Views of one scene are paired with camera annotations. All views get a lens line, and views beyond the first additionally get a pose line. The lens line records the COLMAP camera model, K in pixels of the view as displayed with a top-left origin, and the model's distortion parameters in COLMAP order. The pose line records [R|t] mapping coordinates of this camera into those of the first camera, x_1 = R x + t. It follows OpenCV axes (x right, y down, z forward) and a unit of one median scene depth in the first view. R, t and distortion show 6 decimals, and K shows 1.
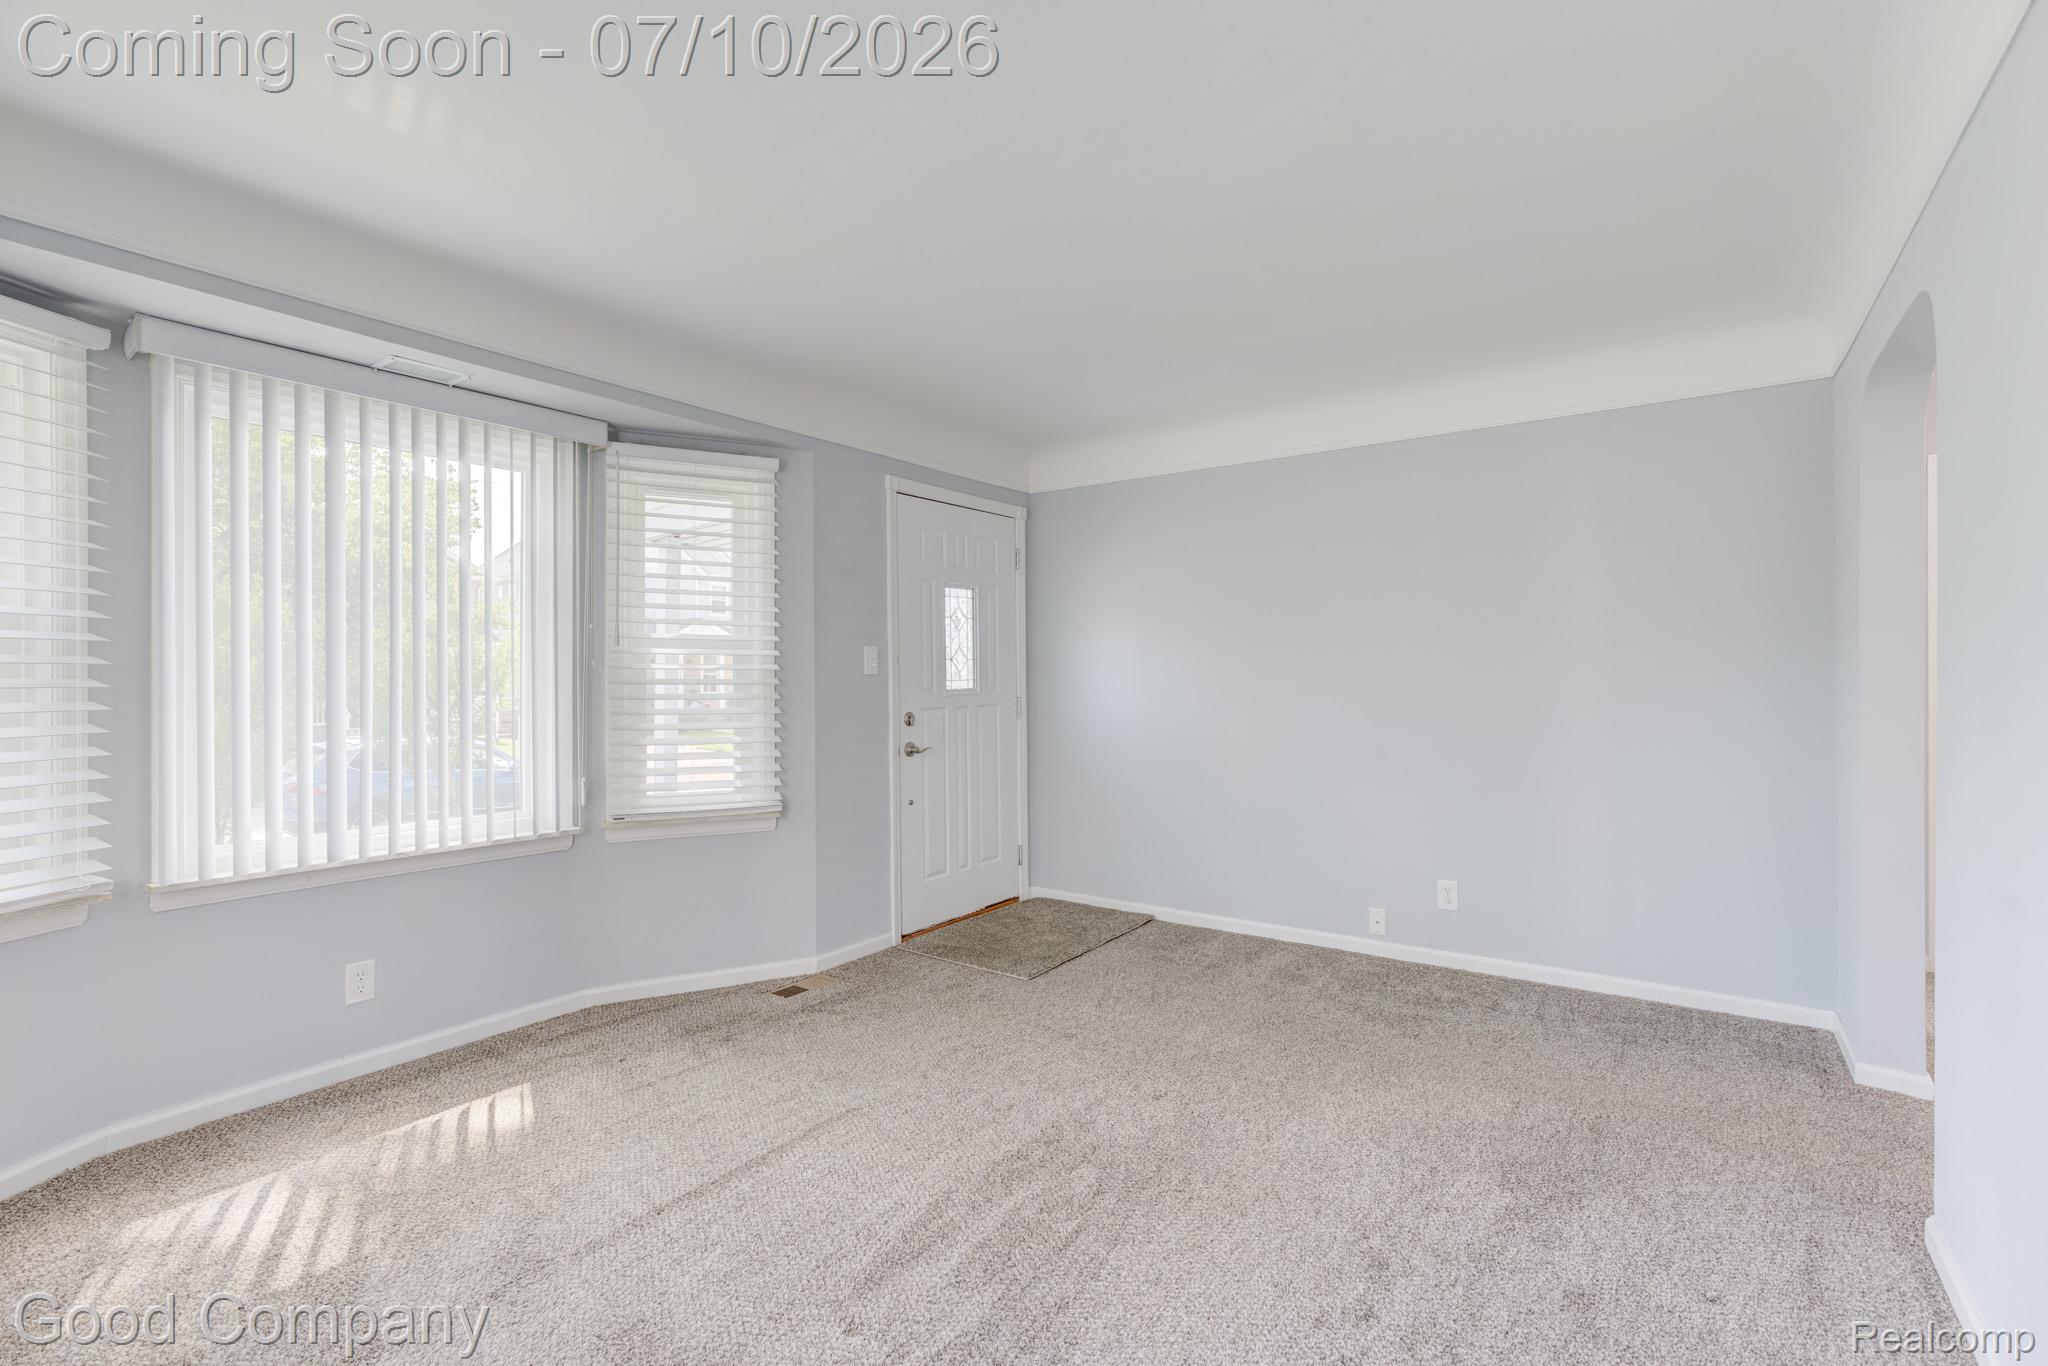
lens RADIAL K [[928.4, 0, 1019.5], [0, 928.4, 678.6], [0, 0, 1]] dist [-0.022780, 0.011996]
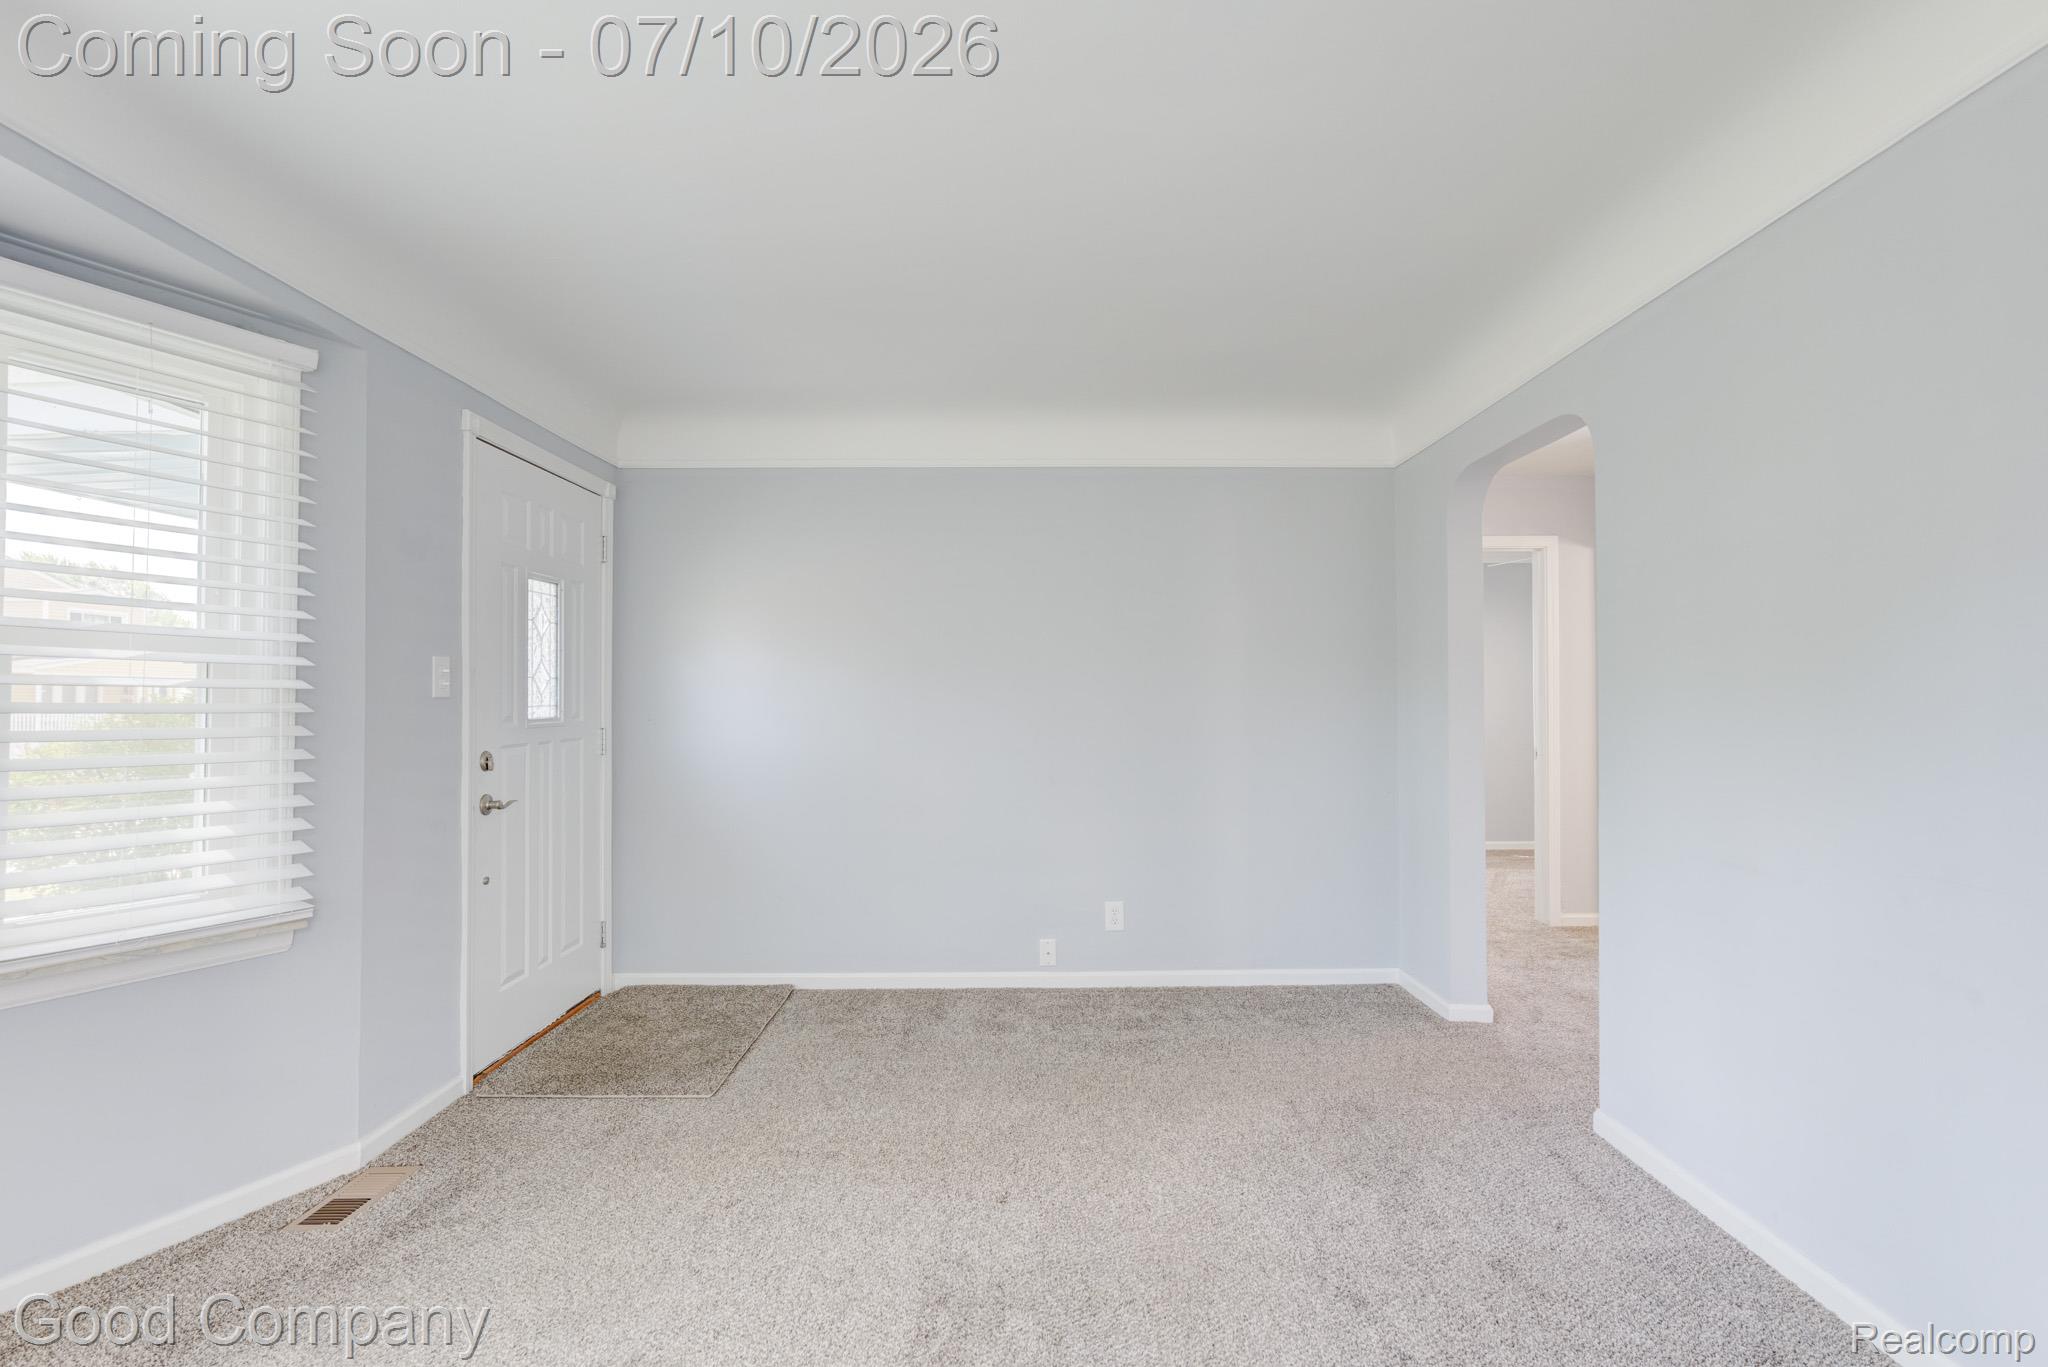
lens RADIAL K [[964.9, 0, 1052.0], [0, 964.9, 683.7], [0, 0, 1]] dist [-0.009387, 0.006783]
pose [[0.794883, 0.015793, 0.606557, -0.241350], [-0.002138, 0.999728, -0.023228, 0.000884], [-0.606758, 0.017167, 0.794701, 0.178799]]
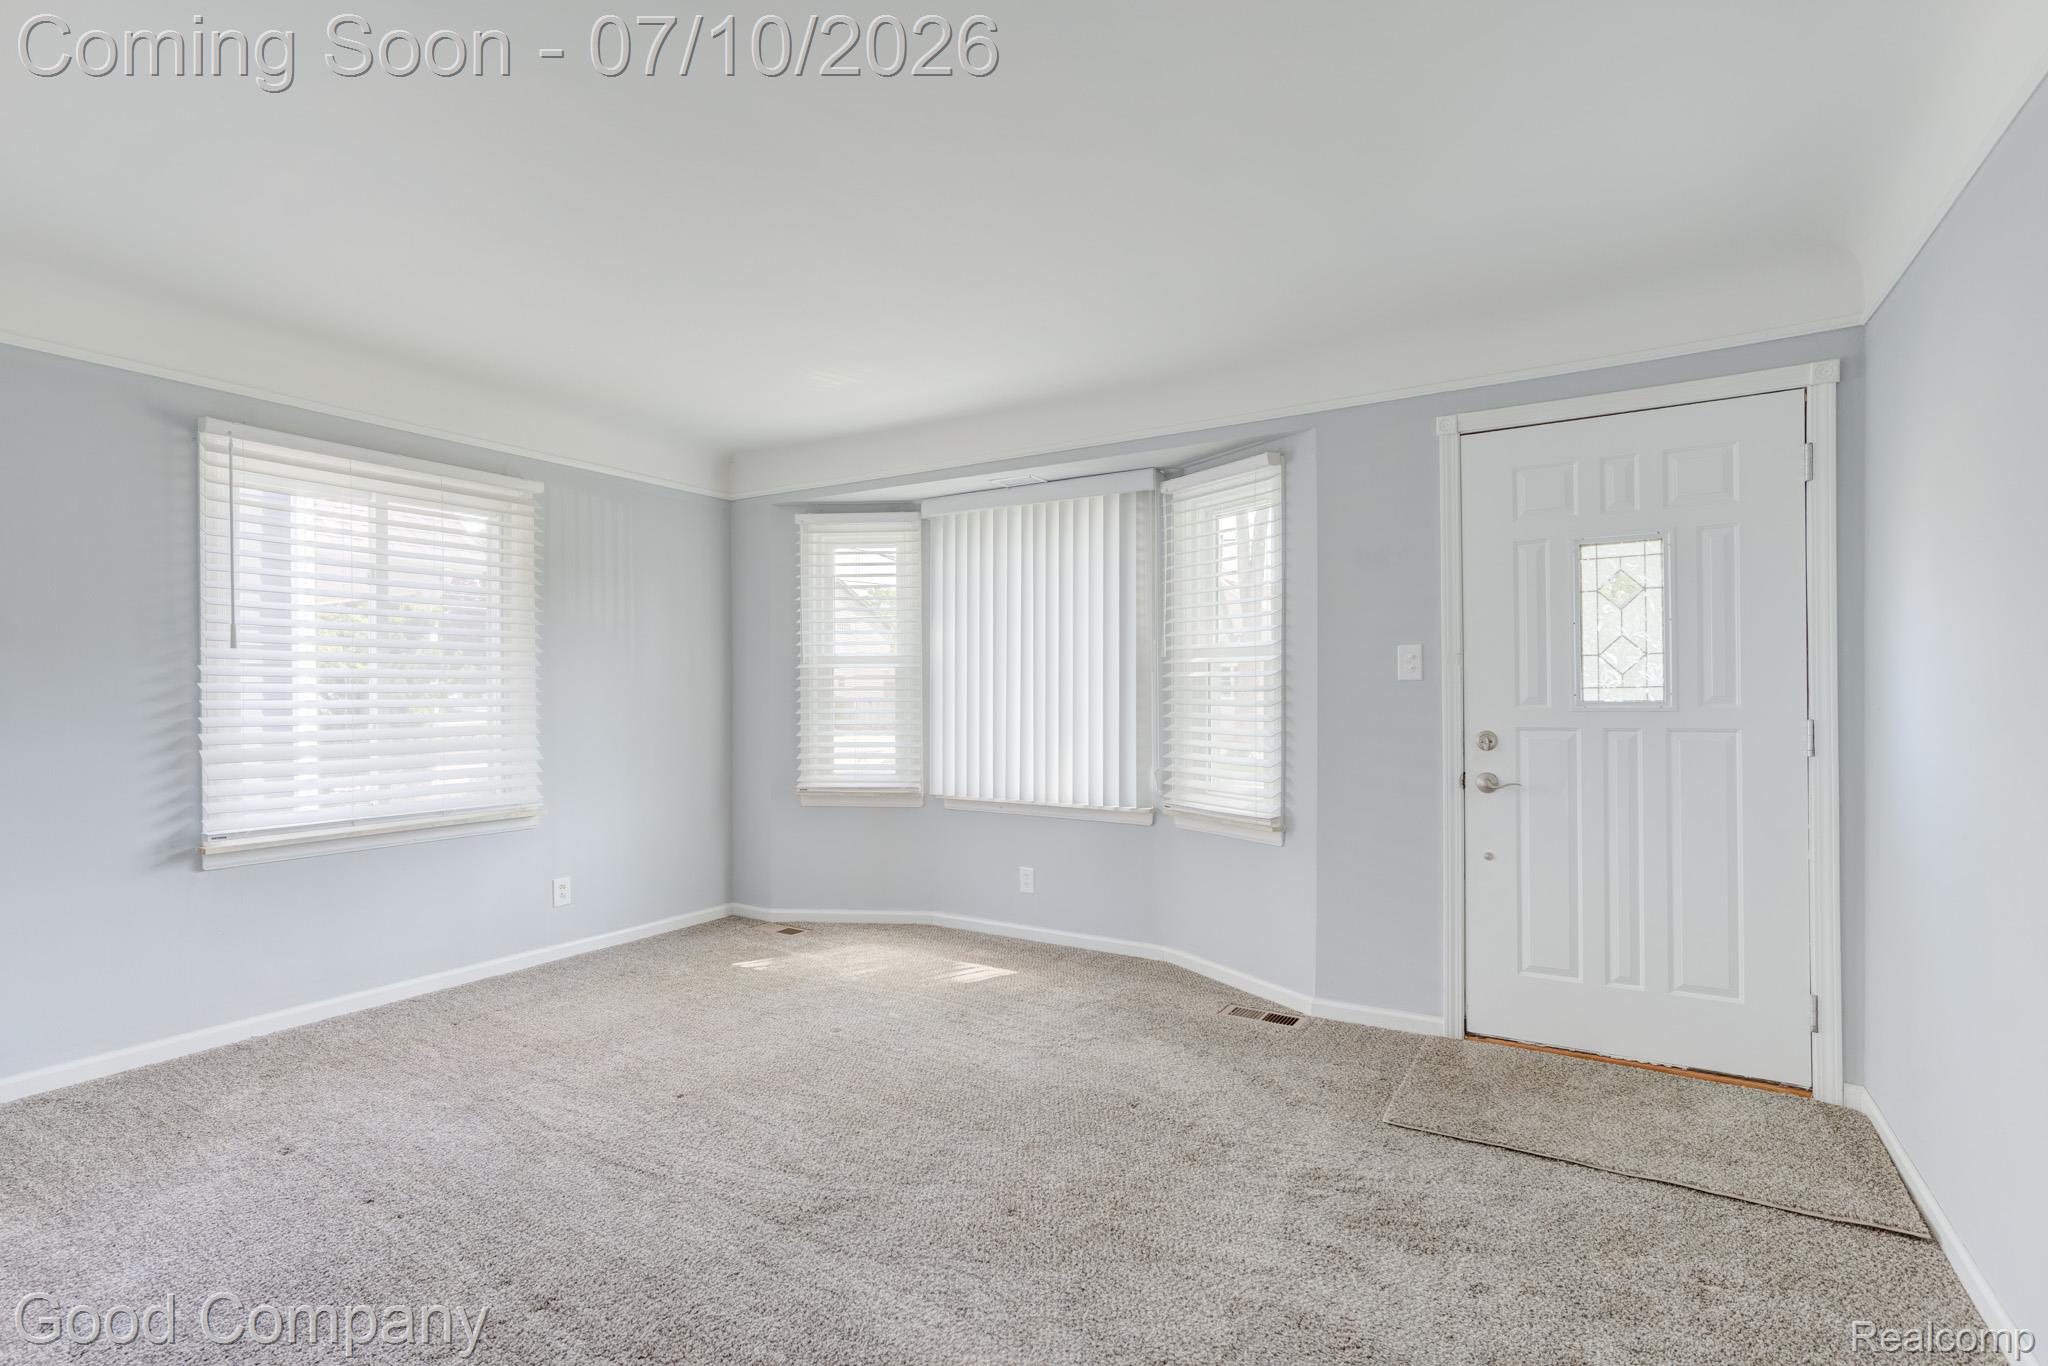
lens RADIAL K [[928.4, 0, 1033.0], [0, 928.4, 699.2], [0, 0, 1]] dist [-0.022780, 0.011996]
pose [[0.088726, 0.013360, -0.995966, 0.620836], [-0.000462, 0.999910, 0.013372, 0.001722], [0.996056, -0.000726, 0.088724, 0.637555]]
